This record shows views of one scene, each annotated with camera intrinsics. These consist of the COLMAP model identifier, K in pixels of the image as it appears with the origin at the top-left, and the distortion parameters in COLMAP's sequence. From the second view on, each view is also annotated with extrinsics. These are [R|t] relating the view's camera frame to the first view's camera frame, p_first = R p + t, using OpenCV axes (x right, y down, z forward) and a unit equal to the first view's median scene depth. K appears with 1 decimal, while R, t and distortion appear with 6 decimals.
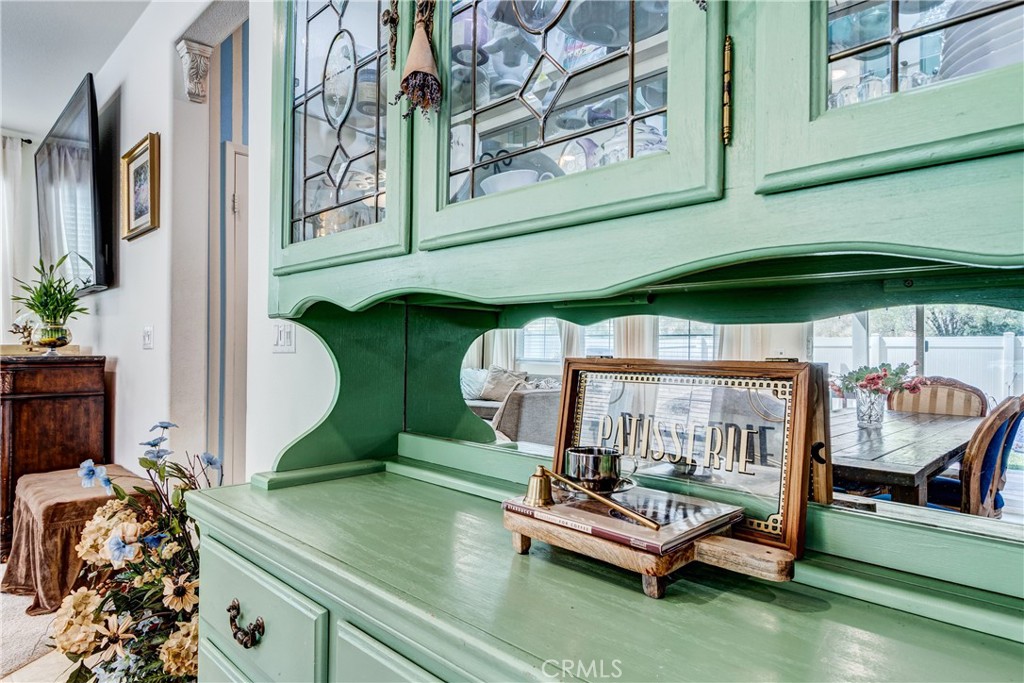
lens RADIAL K [[562.5, 0, 512.1], [0, 562.5, 342.0], [0, 0, 1]] dist [-0.000616, -0.000189]
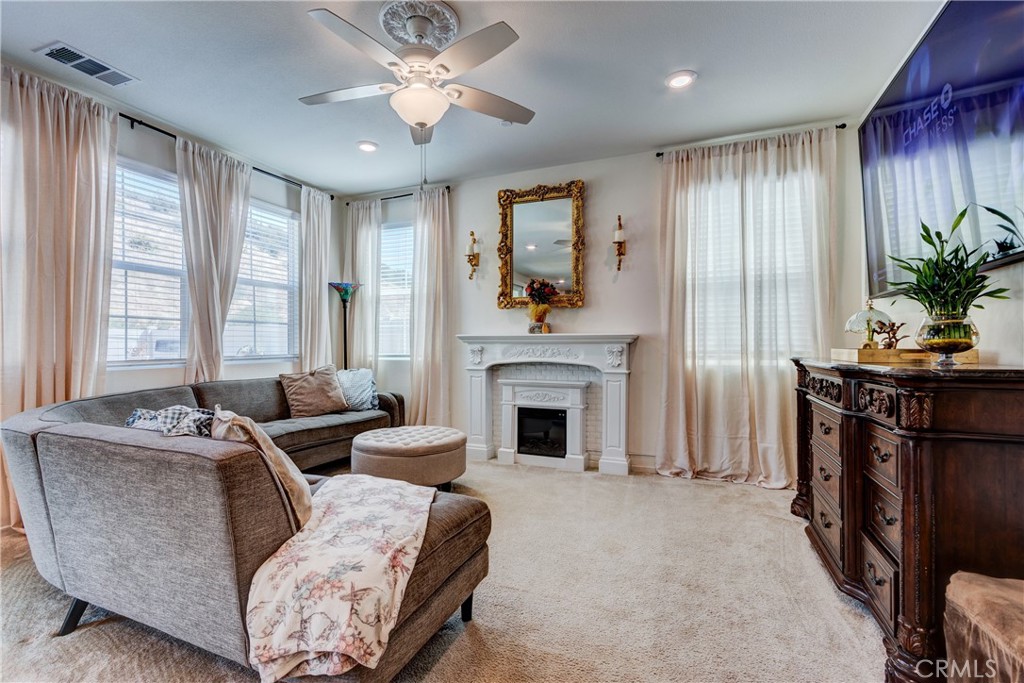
lens RADIAL K [[465.1, 0, 511.5], [0, 465.1, 341.6], [0, 0, 1]] dist [0.003214, 0.000164]
pose [[0.338051, -0.025226, -0.940790, -0.513645], [0.012979, 0.999671, -0.022141, 0.001365], [0.941038, -0.004726, 0.338267, 0.361532]]
